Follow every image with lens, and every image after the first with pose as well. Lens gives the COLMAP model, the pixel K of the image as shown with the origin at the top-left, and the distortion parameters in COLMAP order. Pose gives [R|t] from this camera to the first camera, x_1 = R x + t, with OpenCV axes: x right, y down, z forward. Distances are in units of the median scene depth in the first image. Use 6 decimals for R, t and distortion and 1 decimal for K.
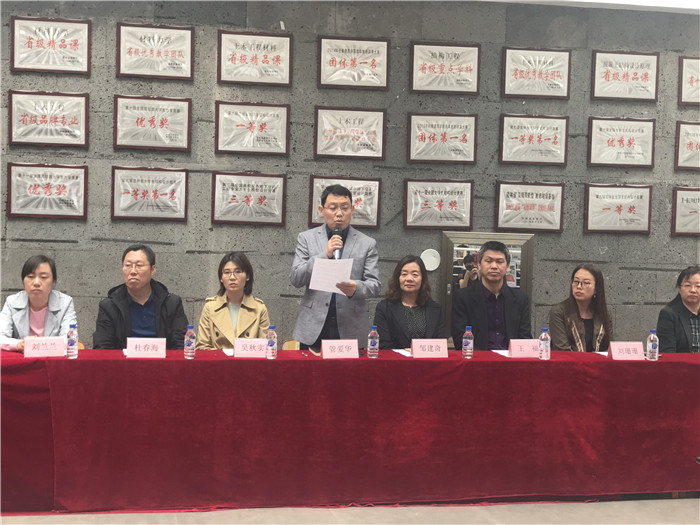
lens RADIAL K [[1102.8, 0, 350.0], [0, 1102.8, 262.5], [0, 0, 1]] dist [0.311169, -1.385458]
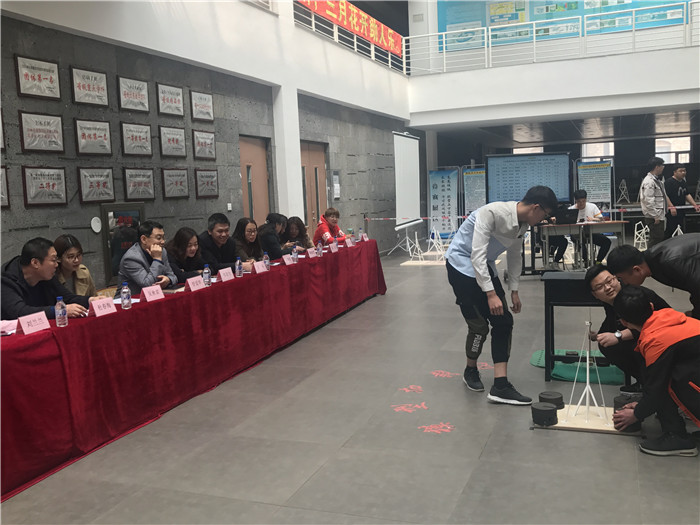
lens RADIAL K [[696.4, 0, 350.0], [0, 696.4, 262.5], [0, 0, 1]] dist [0.000011, -0.022313]
pose [[0.526161, -0.139078, 0.838935, -0.507661], [0.082055, 0.990235, 0.112698, -0.028243], [-0.846417, 0.009542, 0.532435, 0.262687]]
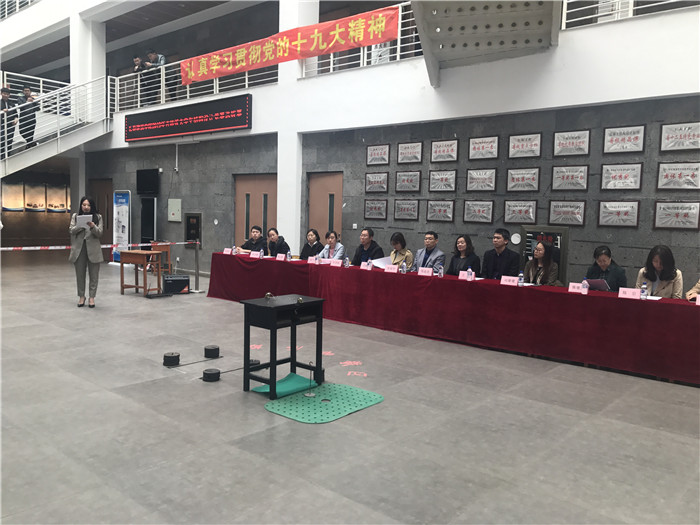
lens RADIAL K [[575.0, 0, 350.0], [0, 575.0, 262.5], [0, 0, 1]] dist [-0.005170, -0.008467]
pose [[0.629189, 0.051646, -0.775535, 0.718594], [-0.044771, 0.998541, 0.030174, 0.023223], [0.775962, 0.015736, 0.630583, 0.084538]]
